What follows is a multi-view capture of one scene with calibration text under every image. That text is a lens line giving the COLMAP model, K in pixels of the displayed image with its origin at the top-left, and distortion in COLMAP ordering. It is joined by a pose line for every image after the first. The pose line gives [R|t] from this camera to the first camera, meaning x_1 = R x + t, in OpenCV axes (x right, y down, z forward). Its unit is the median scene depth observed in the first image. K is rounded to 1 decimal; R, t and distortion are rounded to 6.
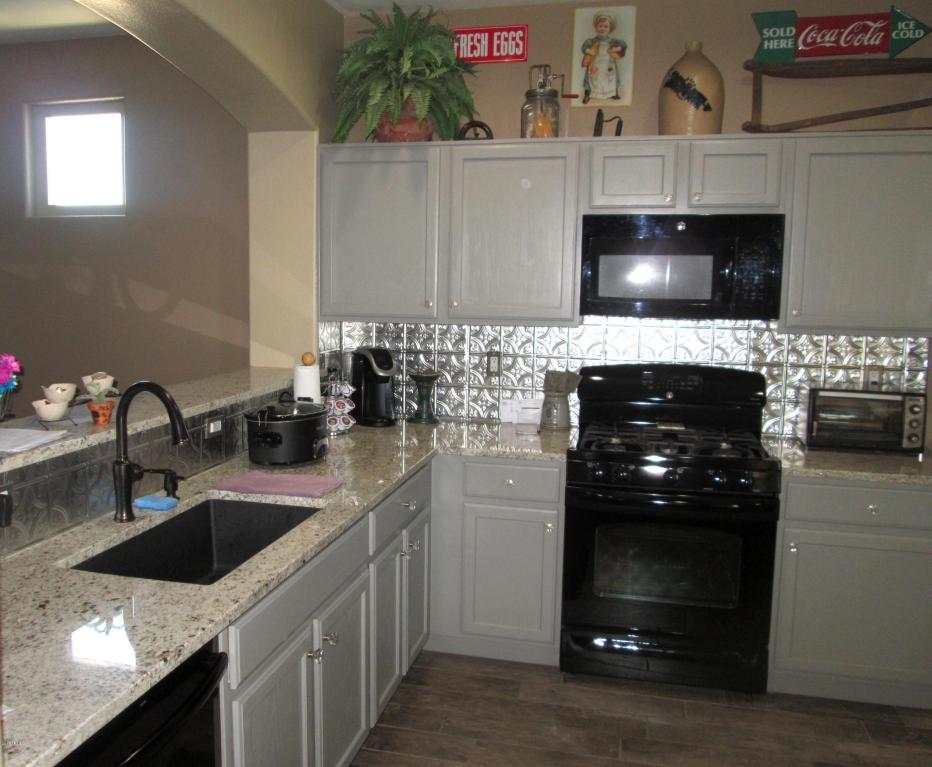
lens RADIAL K [[863.3, 0, 464.5], [0, 863.3, 380.9], [0, 0, 1]] dist [-0.011173, 0.007027]
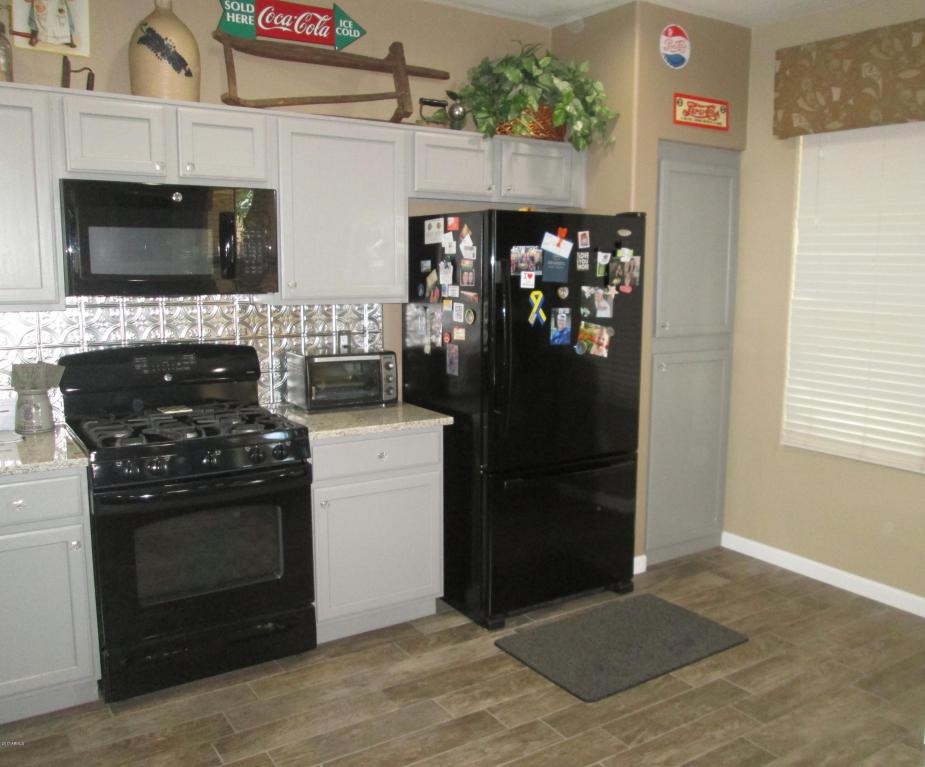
lens RADIAL K [[856.8, 0, 464.4], [0, 856.8, 380.1], [0, 0, 1]] dist [-0.011173, 0.007027]
pose [[0.684298, -0.109913, 0.720871, -0.223592], [0.089917, 0.993749, 0.066164, -0.013982], [-0.723637, 0.019543, 0.689904, 0.129472]]
